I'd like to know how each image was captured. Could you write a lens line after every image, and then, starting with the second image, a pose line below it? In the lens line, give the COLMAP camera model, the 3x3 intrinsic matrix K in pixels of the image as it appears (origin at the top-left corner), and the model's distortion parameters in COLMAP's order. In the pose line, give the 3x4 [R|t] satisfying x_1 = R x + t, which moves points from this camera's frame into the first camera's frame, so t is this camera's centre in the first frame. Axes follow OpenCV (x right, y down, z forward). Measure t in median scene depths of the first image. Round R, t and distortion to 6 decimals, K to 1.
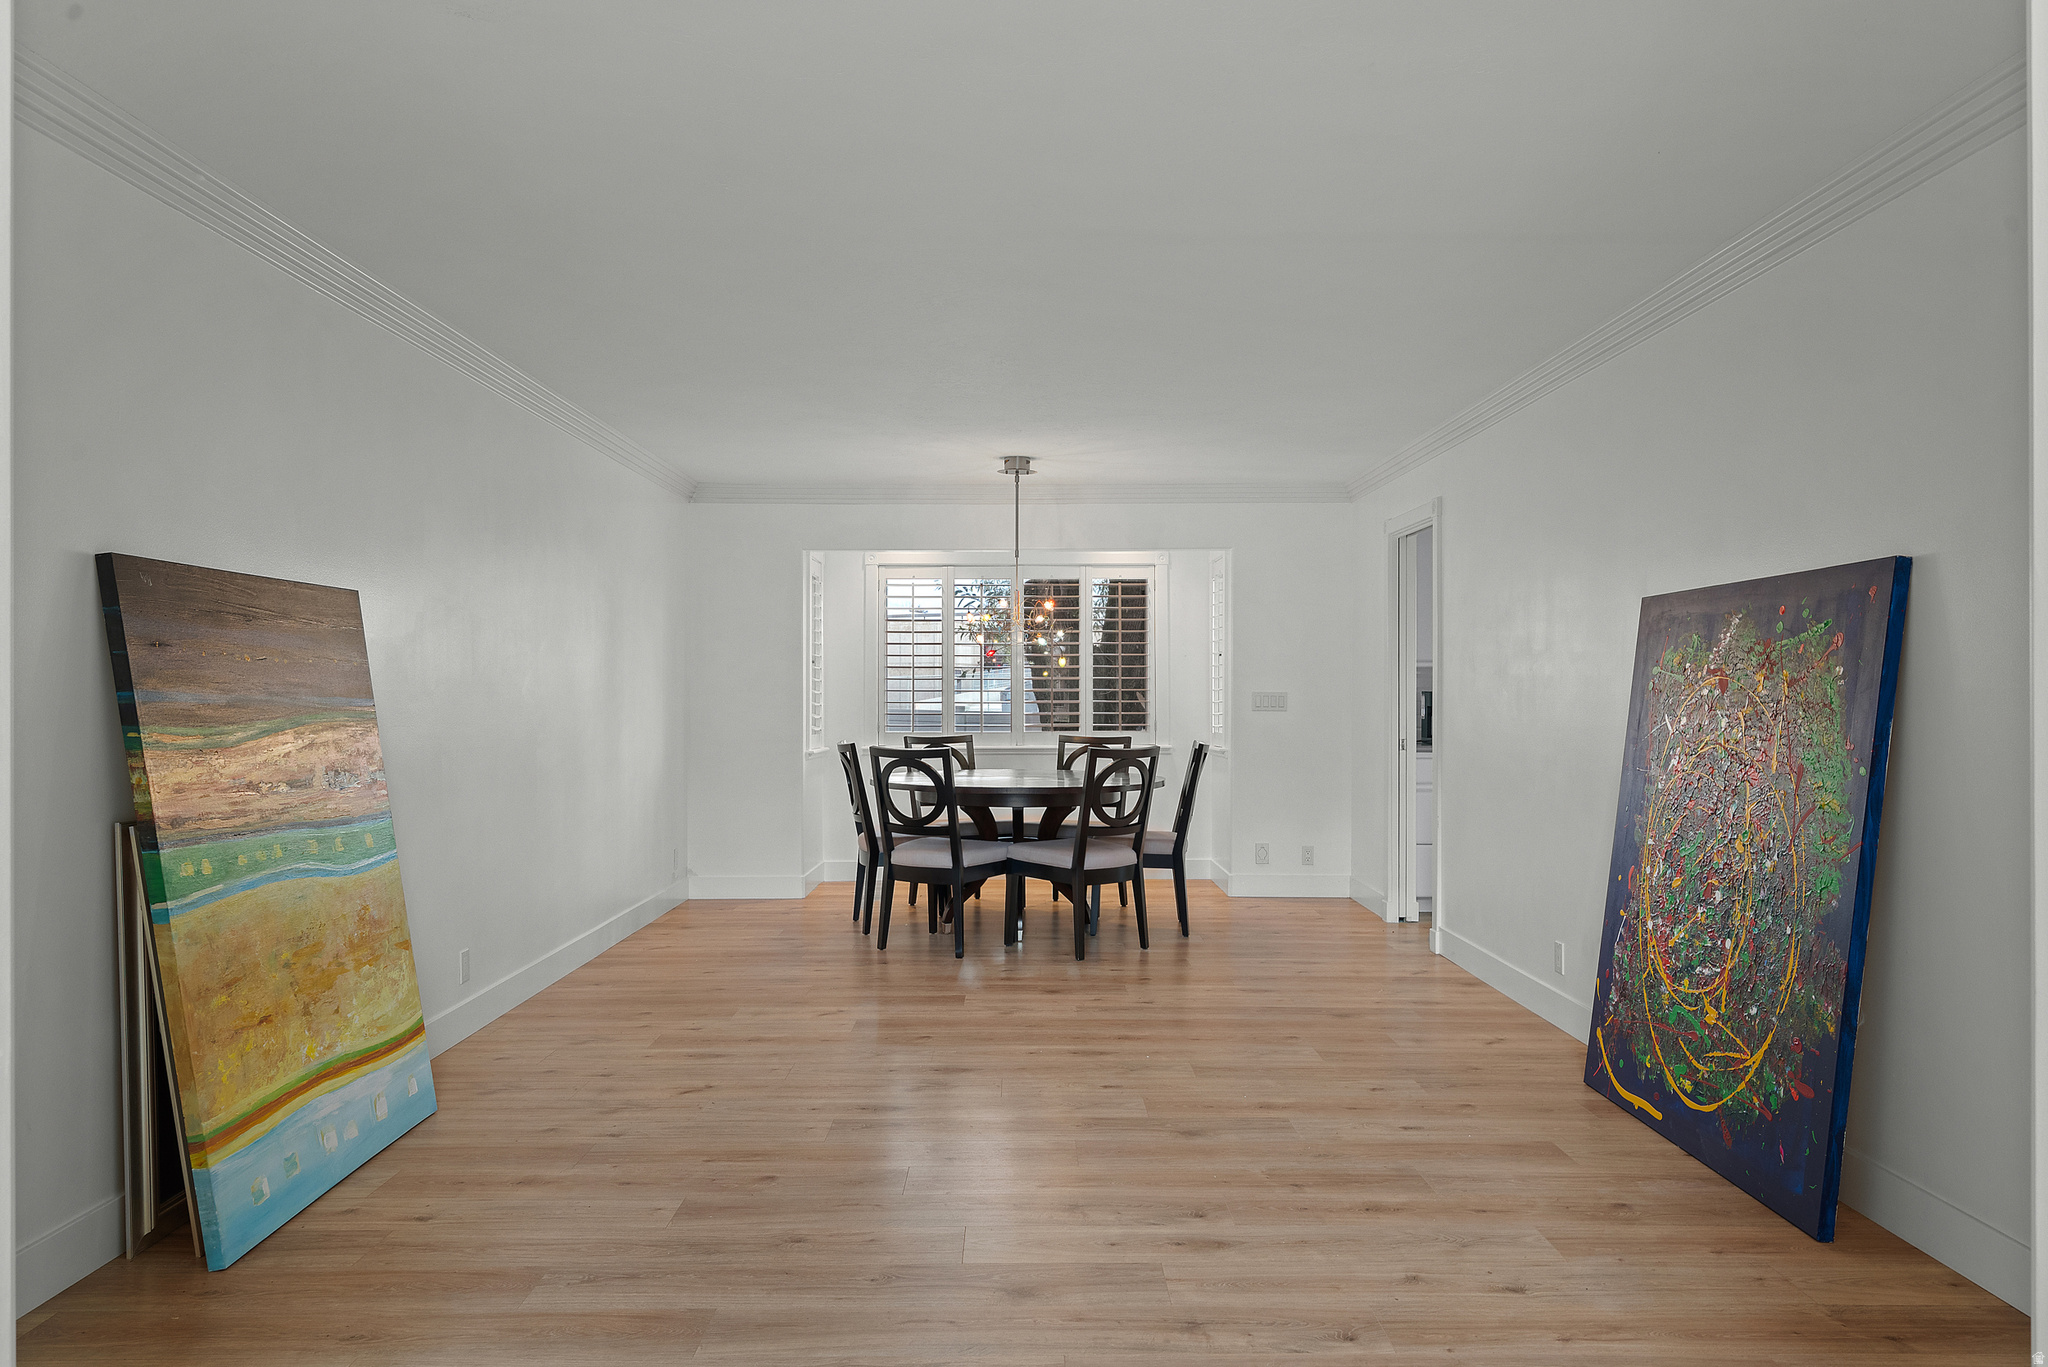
lens RADIAL K [[1327.8, 0, 1027.9], [0, 1327.8, 682.6], [0, 0, 1]] dist [-0.000973, -0.001102]
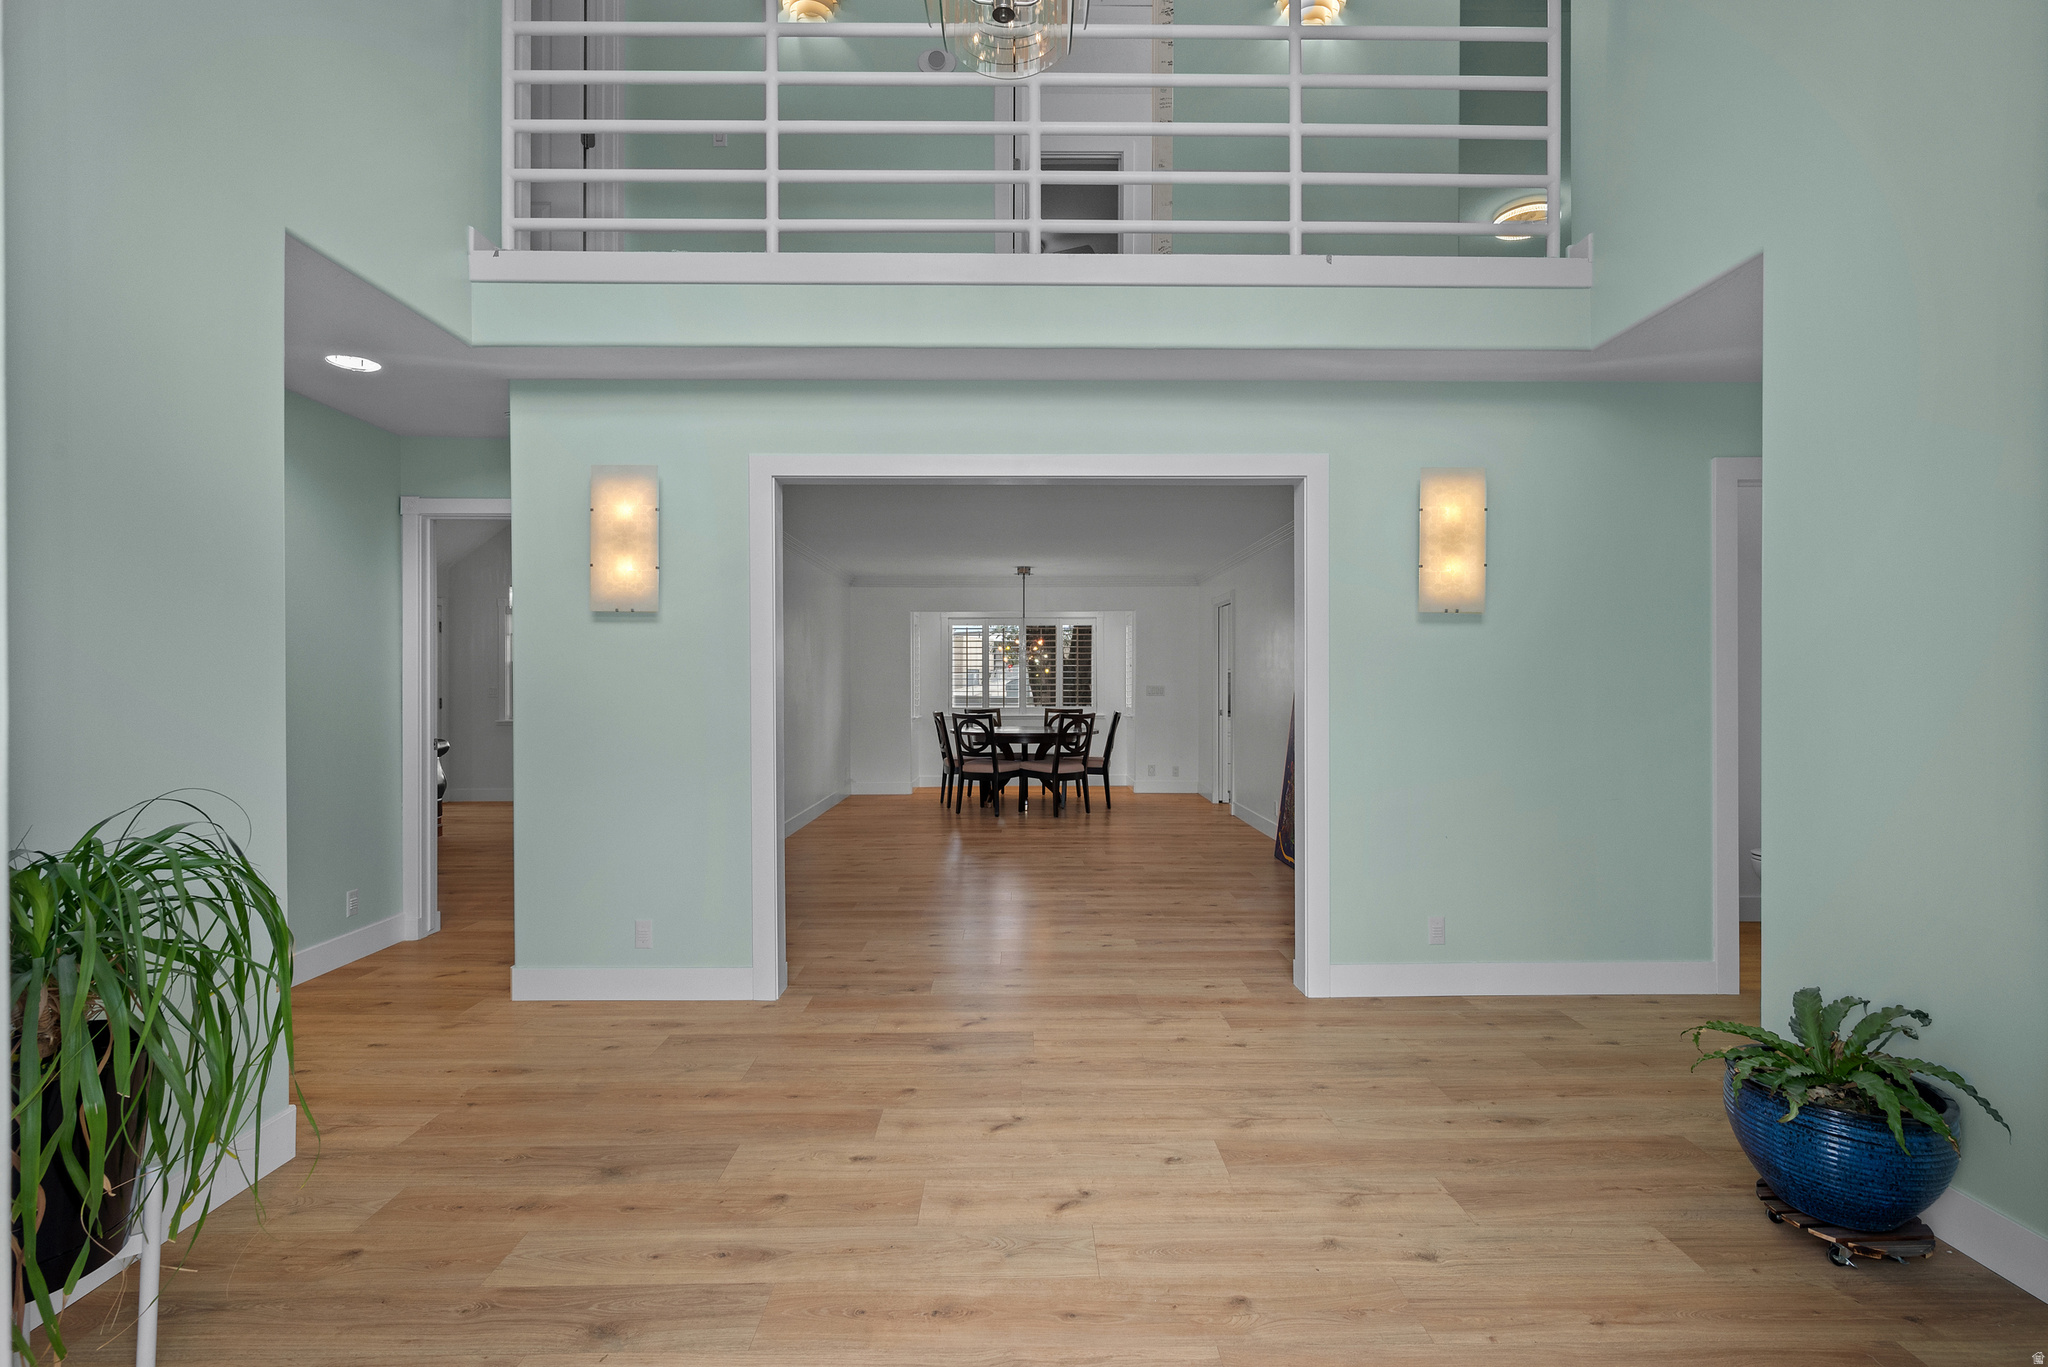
lens RADIAL K [[904.1, 0, 1024.2], [0, 904.1, 686.1], [0, 0, 1]] dist [-0.004773, -0.001224]
pose [[0.999995, -0.002363, 0.001988, -0.010768], [0.002342, 0.999945, 0.010183, -0.006827], [-0.002012, -0.010179, 0.999946, -0.348521]]
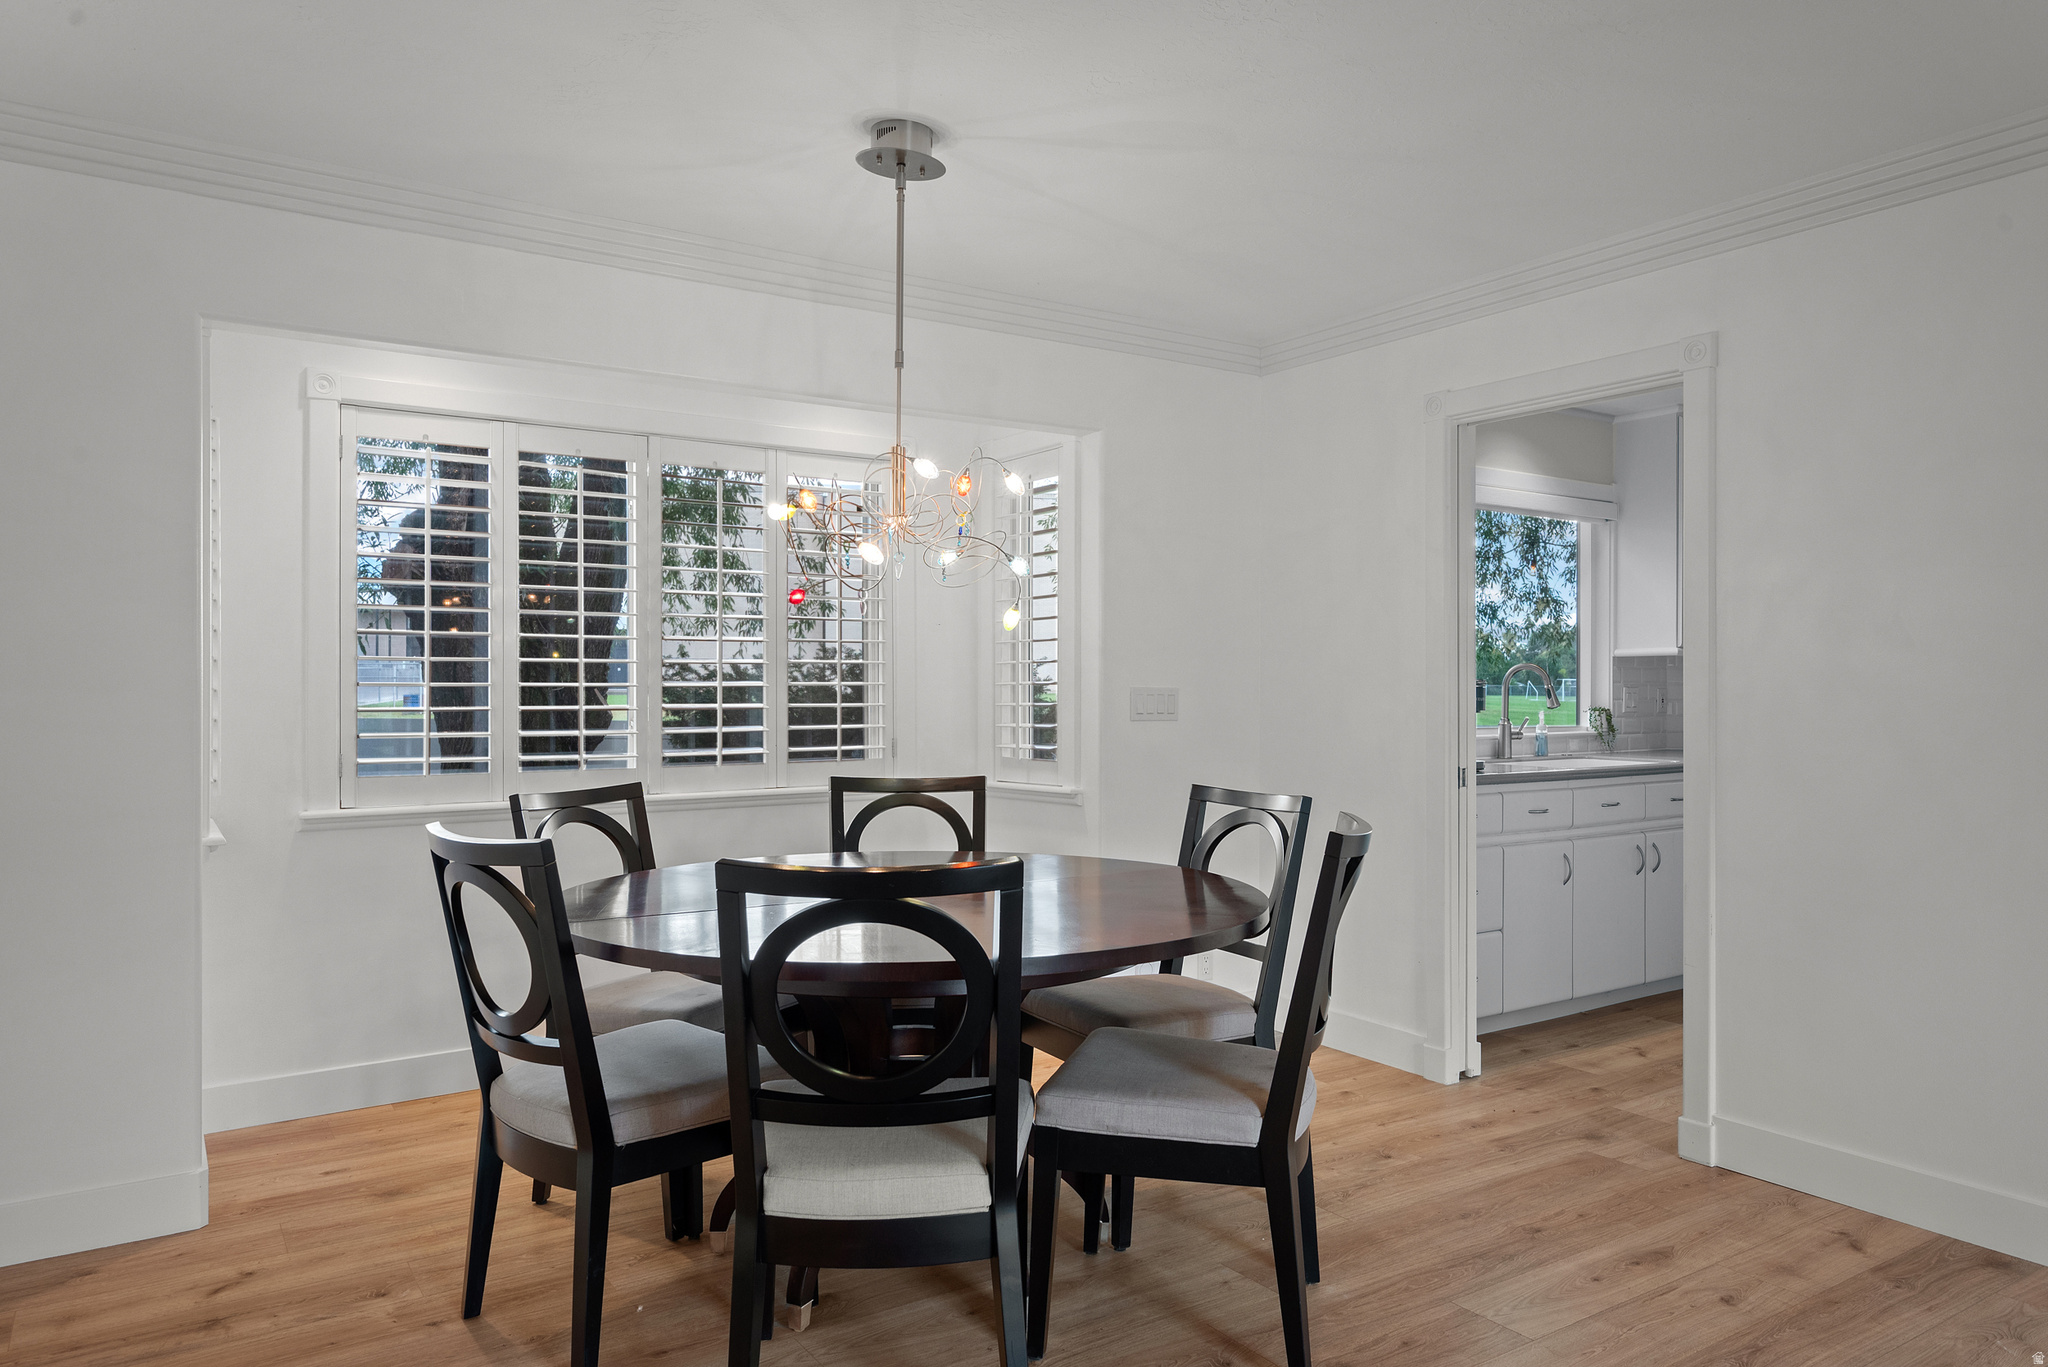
lens RADIAL K [[1327.8, 0, 1014.9], [0, 1327.8, 687.9], [0, 0, 1]] dist [-0.000973, -0.001102]
pose [[0.833815, -0.001299, 0.552042, -0.216823], [-0.002781, 0.999975, 0.006554, 0.003992], [-0.552037, -0.007001, 0.833790, 0.650672]]
